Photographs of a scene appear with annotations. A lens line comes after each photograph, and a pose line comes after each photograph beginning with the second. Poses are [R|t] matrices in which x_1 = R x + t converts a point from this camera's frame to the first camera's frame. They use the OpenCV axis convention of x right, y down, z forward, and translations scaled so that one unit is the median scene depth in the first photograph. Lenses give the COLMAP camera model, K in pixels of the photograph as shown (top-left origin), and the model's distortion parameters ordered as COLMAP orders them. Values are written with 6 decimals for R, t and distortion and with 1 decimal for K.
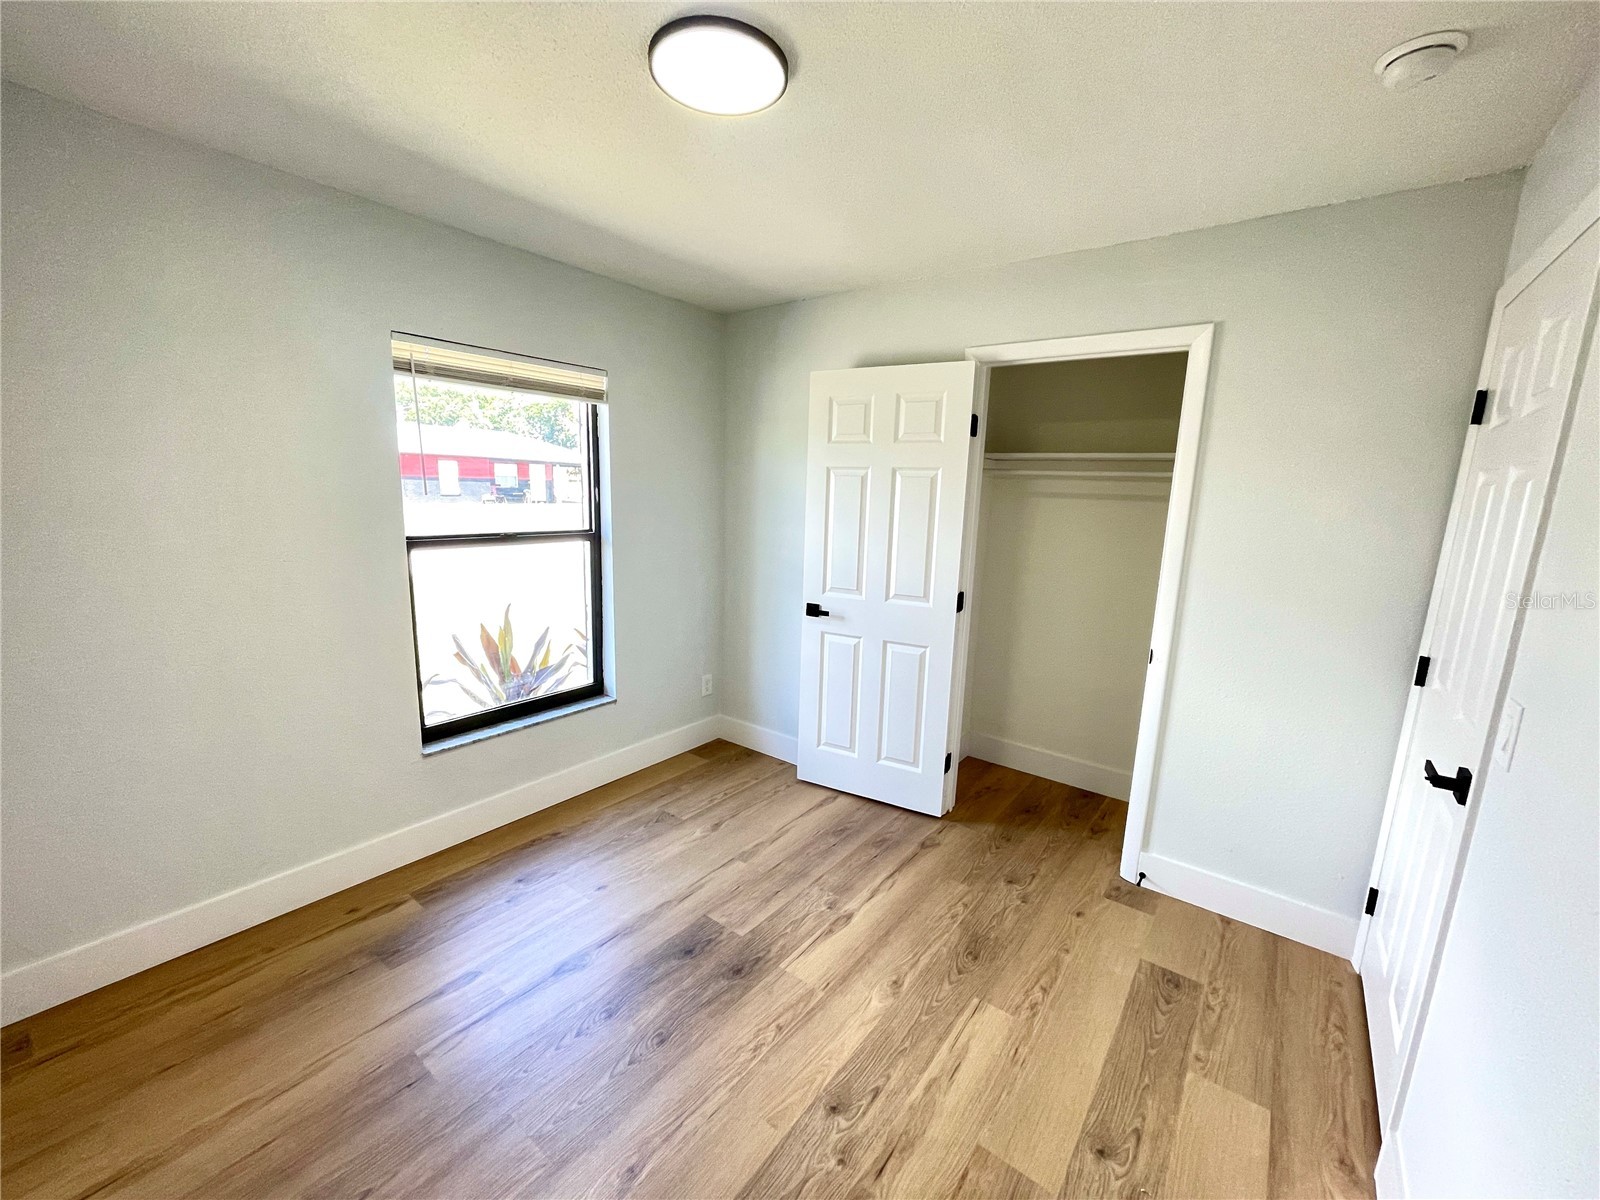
lens RADIAL K [[643.1, 0, 792.6], [0, 643.1, 603.9], [0, 0, 1]] dist [0.002466, 0.000587]
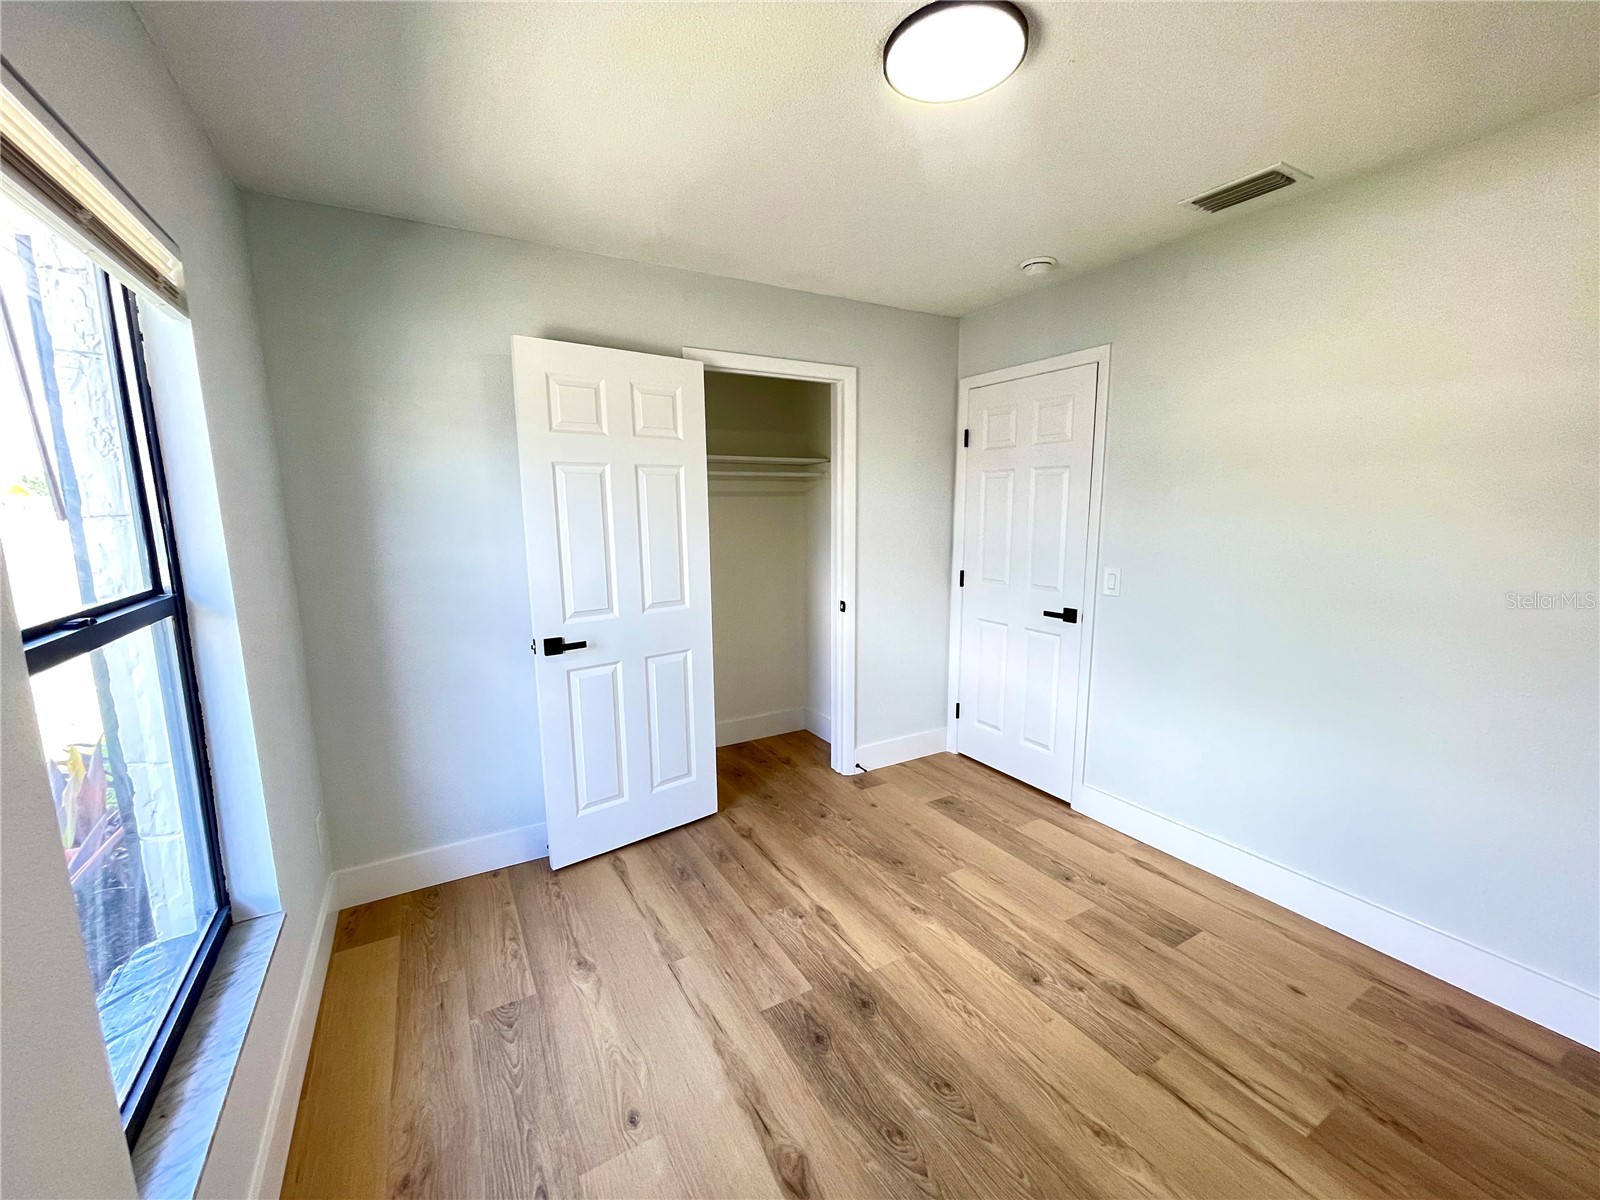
lens RADIAL K [[646.2, 0, 799.1], [0, 646.2, 606.0], [0, 0, 1]] dist [-0.001994, 0.000802]
pose [[0.386726, -0.179246, 0.904607, -0.689073], [0.190400, 0.975313, 0.111859, -0.086314], [-0.902325, 0.128979, 0.411308, 0.506763]]
